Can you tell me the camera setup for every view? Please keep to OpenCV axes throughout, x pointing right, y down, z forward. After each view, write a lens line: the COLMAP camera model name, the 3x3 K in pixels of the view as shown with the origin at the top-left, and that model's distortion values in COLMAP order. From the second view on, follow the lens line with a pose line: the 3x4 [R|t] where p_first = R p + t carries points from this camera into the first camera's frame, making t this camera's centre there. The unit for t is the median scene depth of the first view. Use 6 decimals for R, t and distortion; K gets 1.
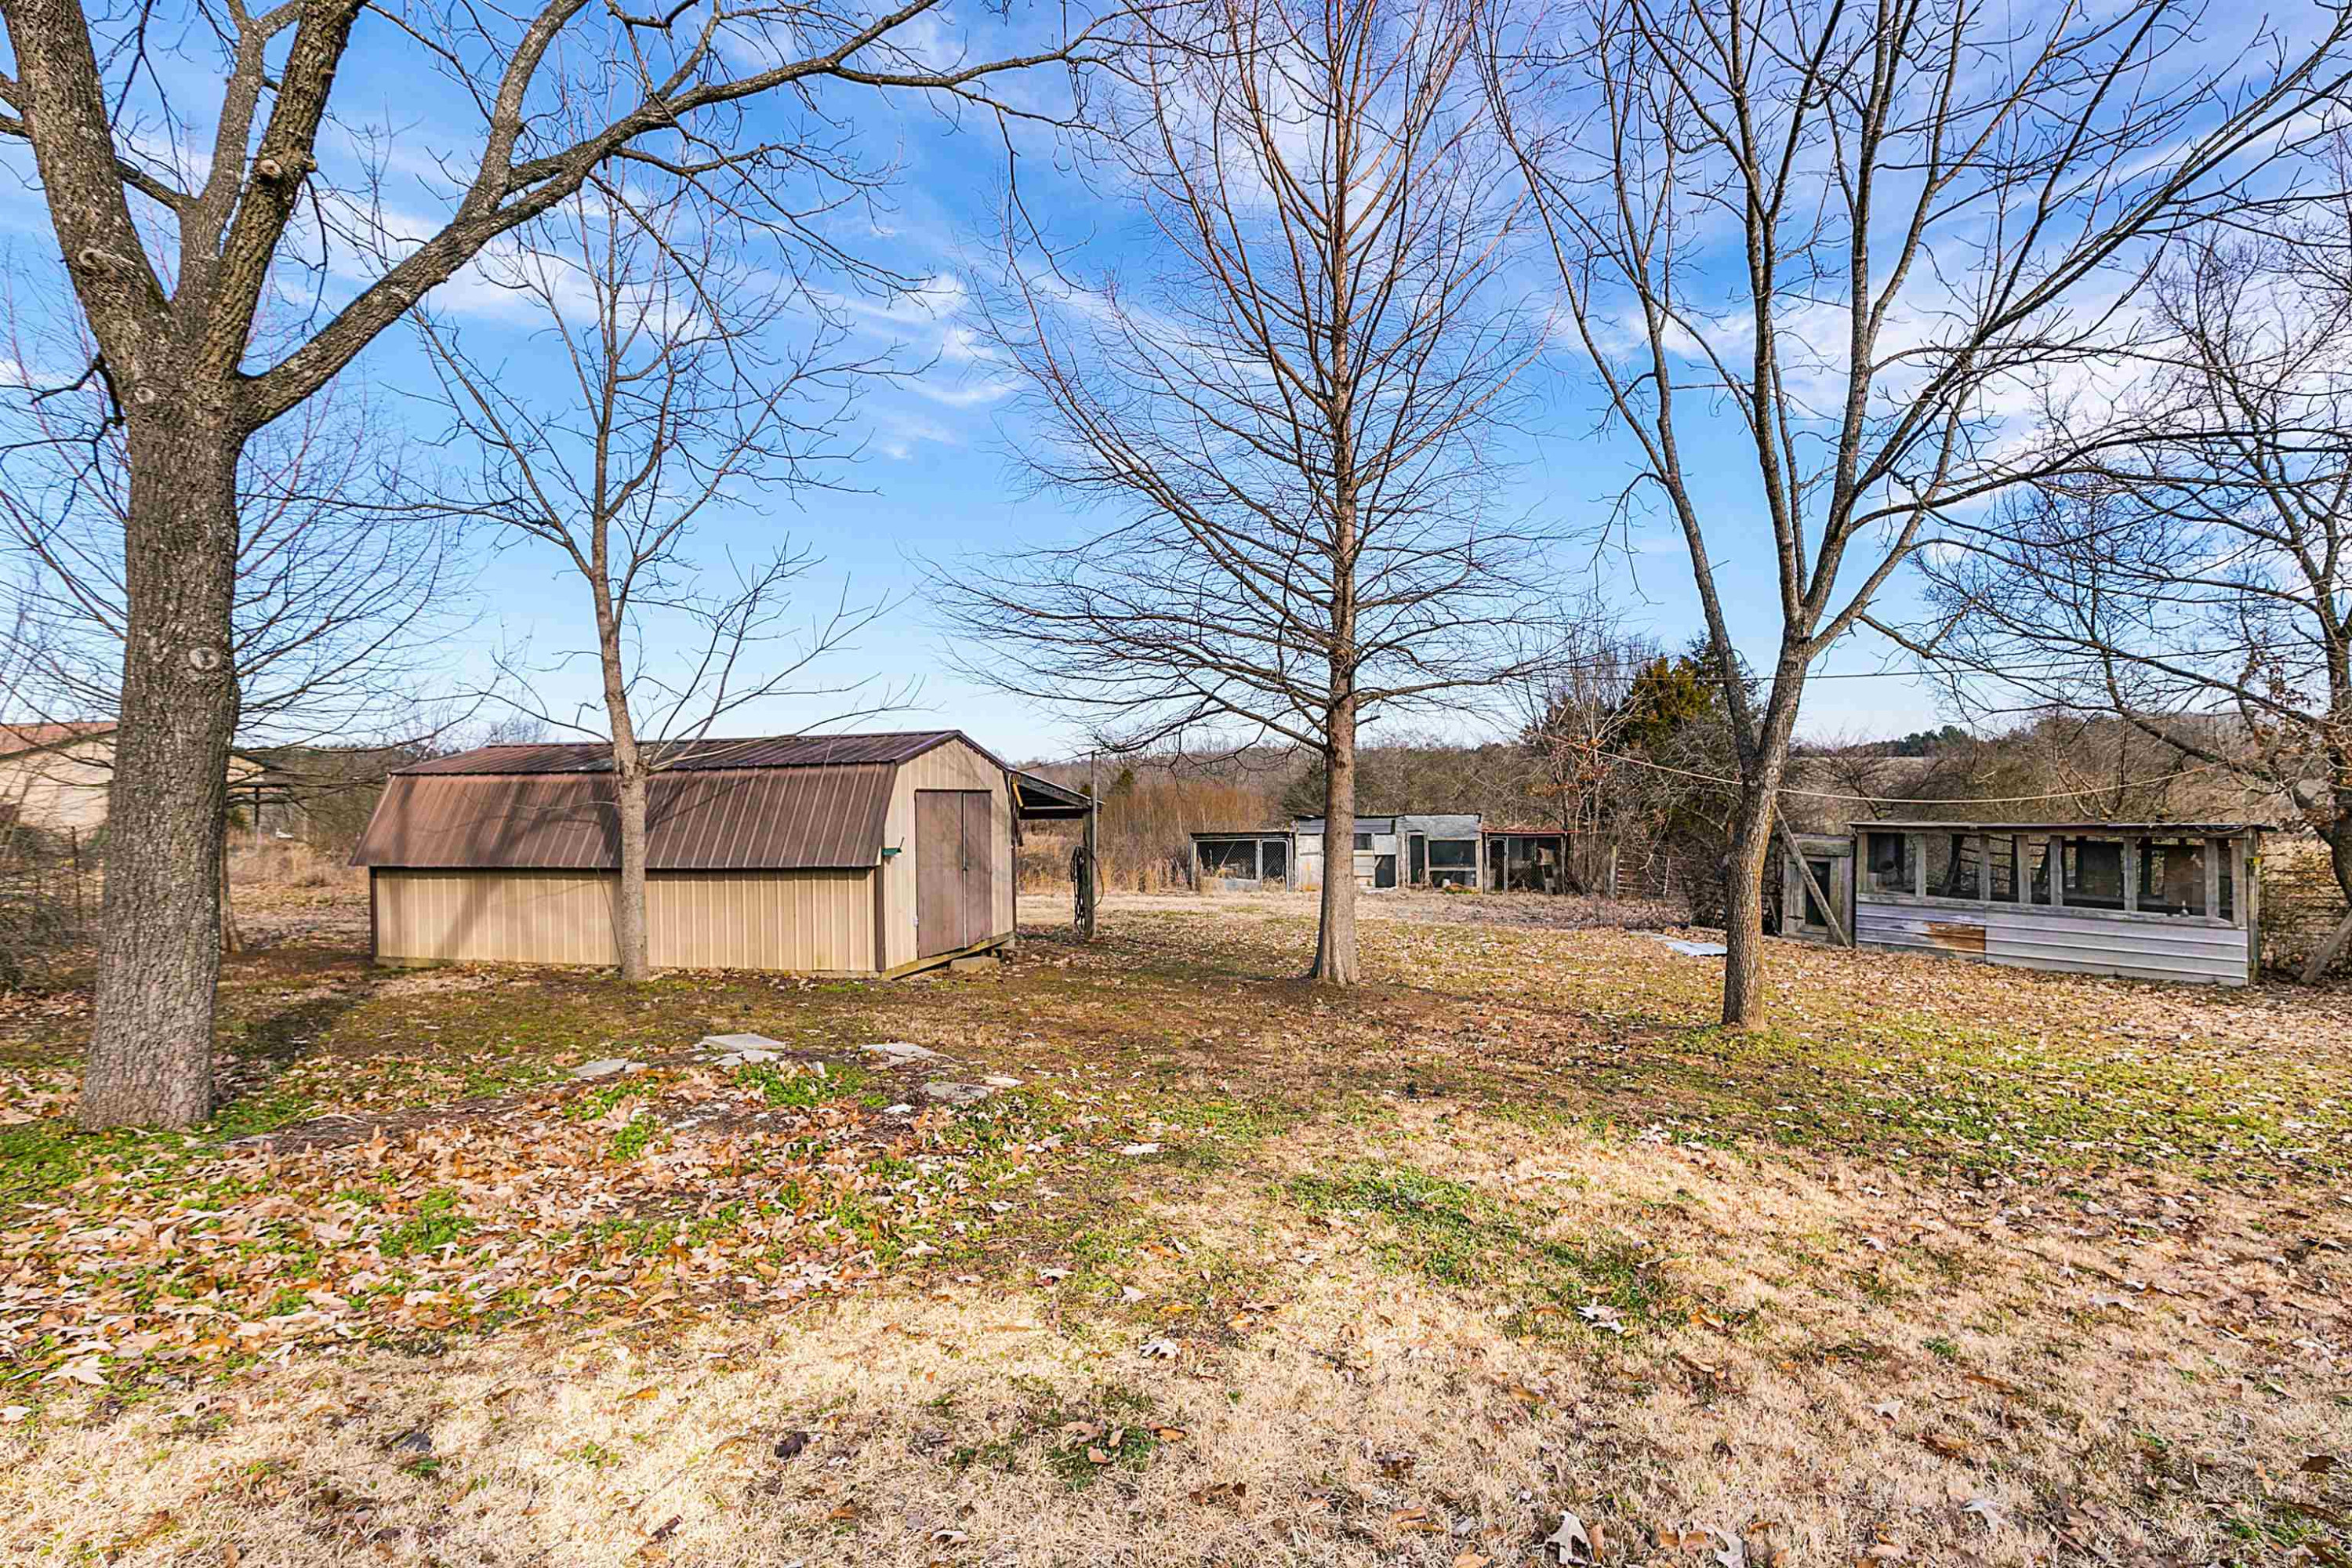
lens RADIAL K [[1086.1, 0, 1177.5], [0, 1086.1, 787.9], [0, 0, 1]] dist [0.010994, -0.002109]
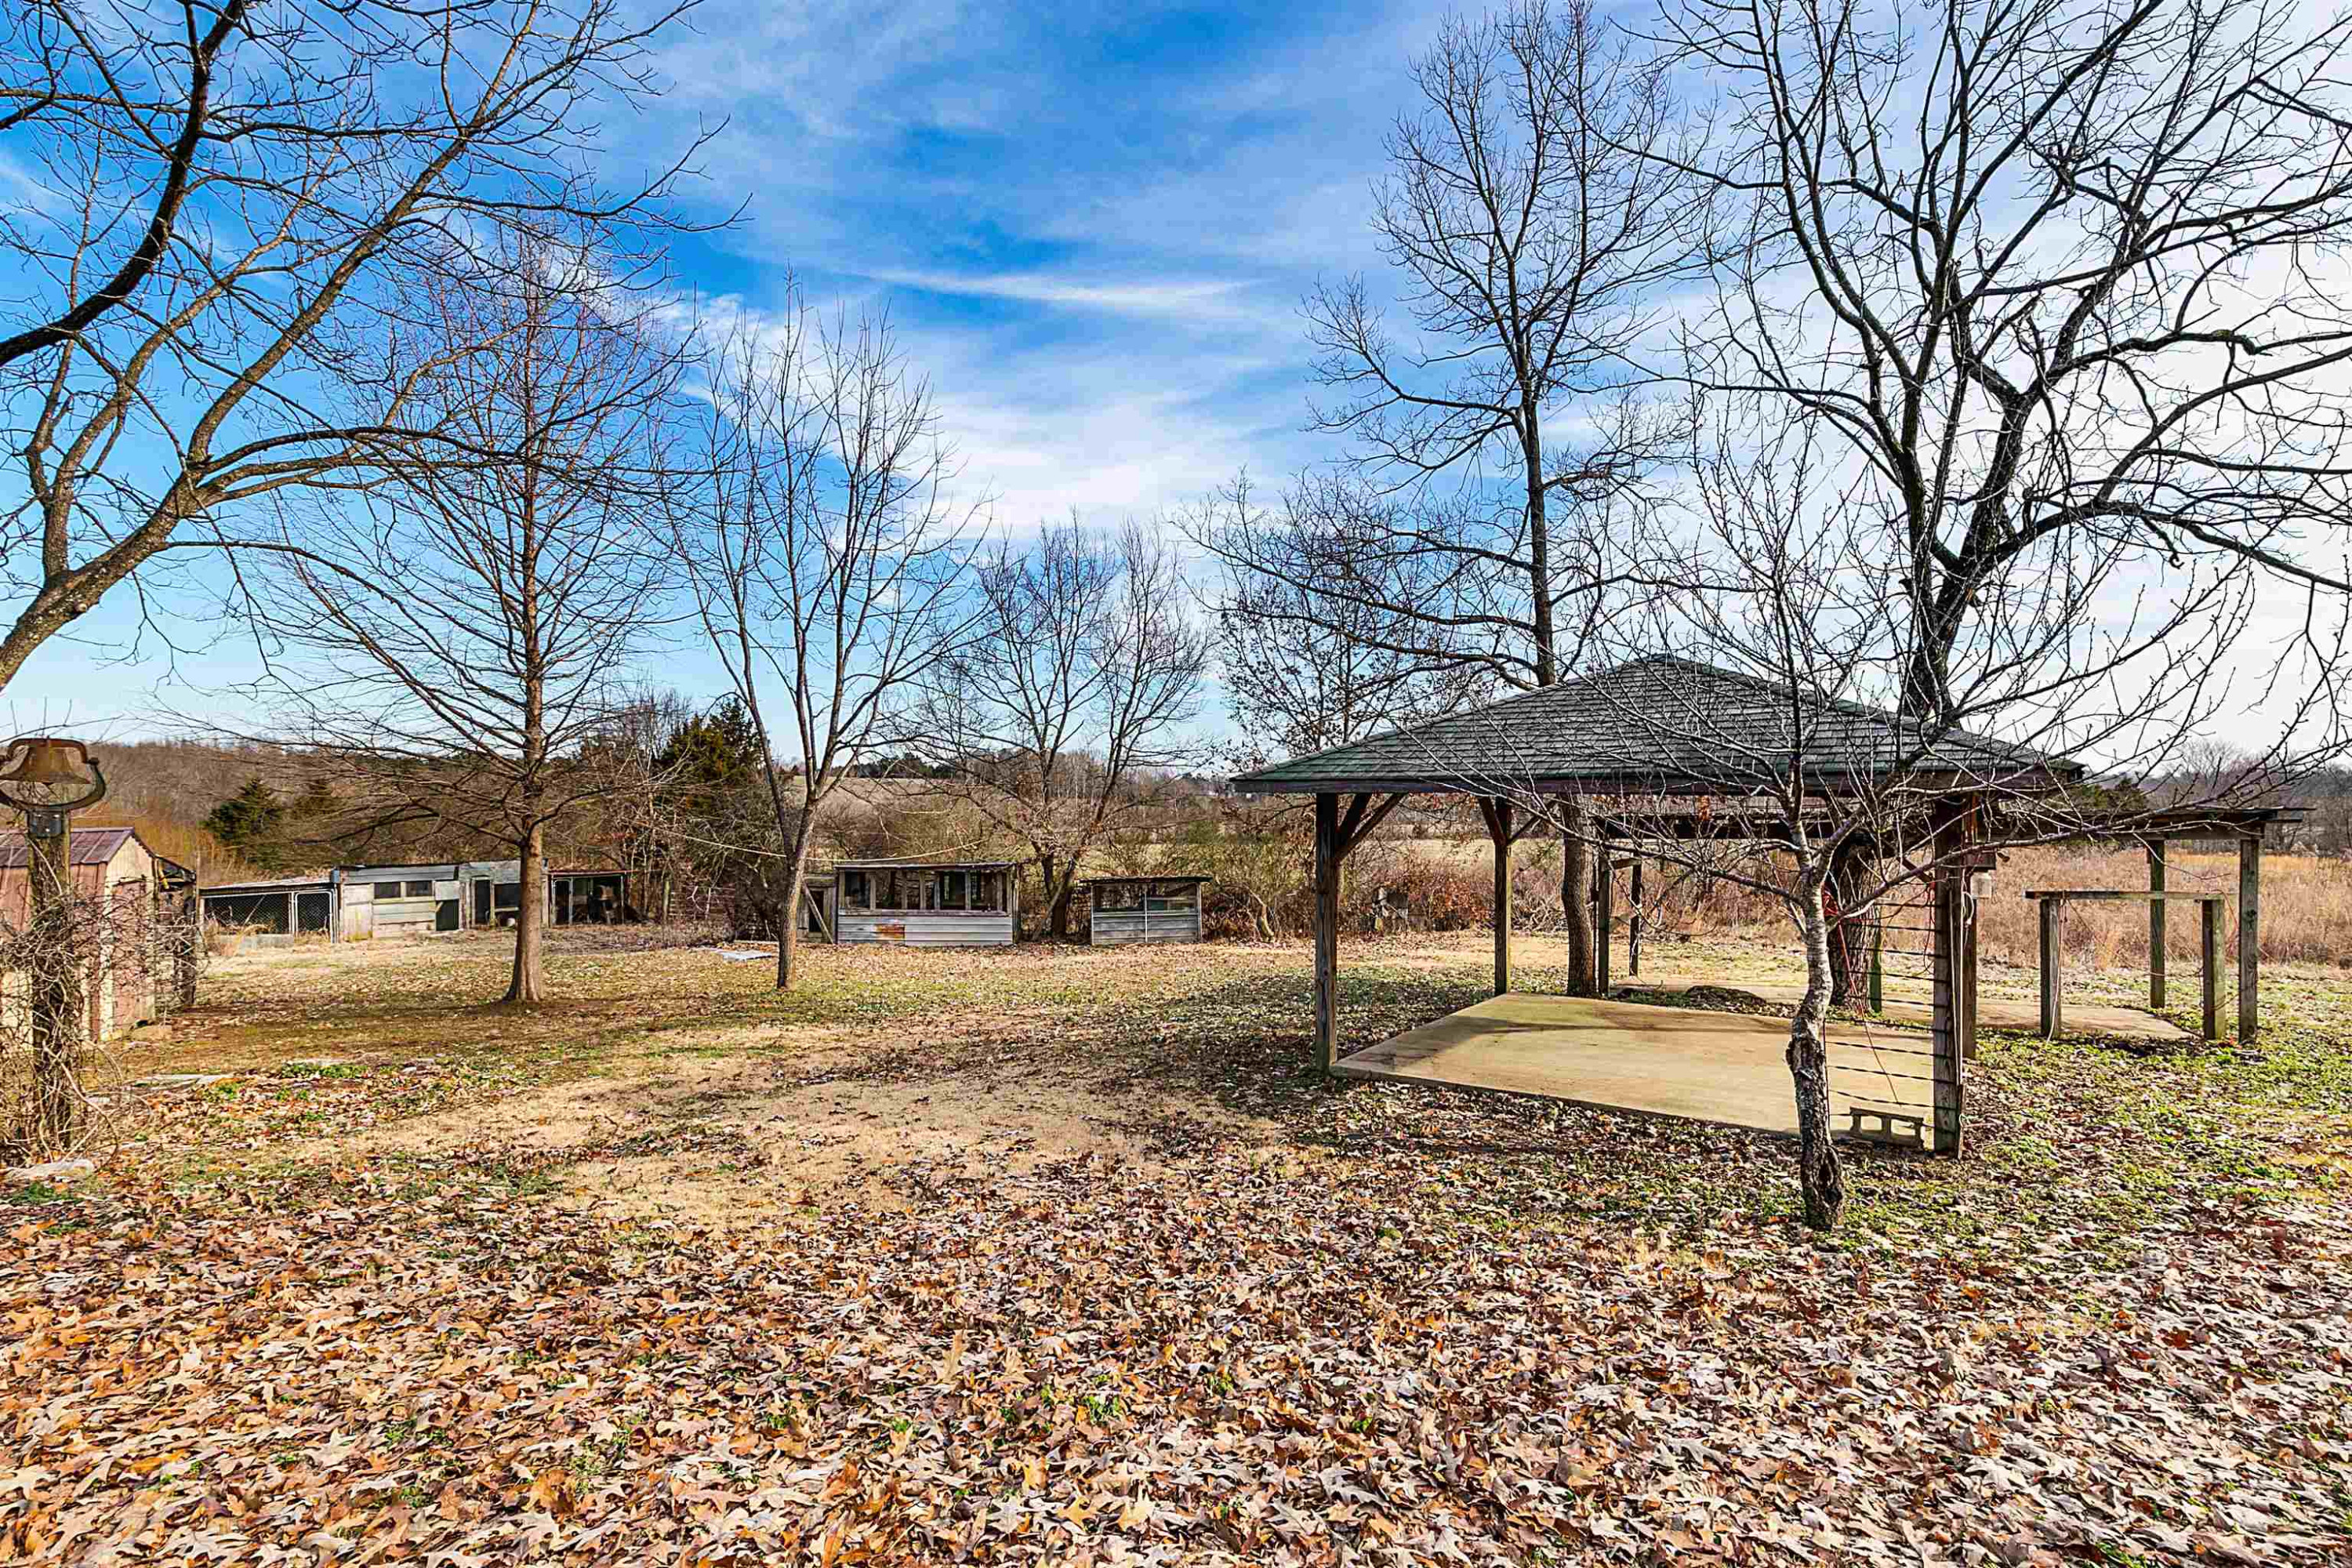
lens RADIAL K [[1086.1, 0, 1175.9], [0, 1086.1, 791.5], [0, 0, 1]] dist [0.010994, -0.002109]
pose [[0.655543, 0.012096, 0.755061, -0.262796], [-0.004384, 0.999916, -0.012213, -0.061044], [-0.755145, 0.004696, 0.655541, -0.426760]]
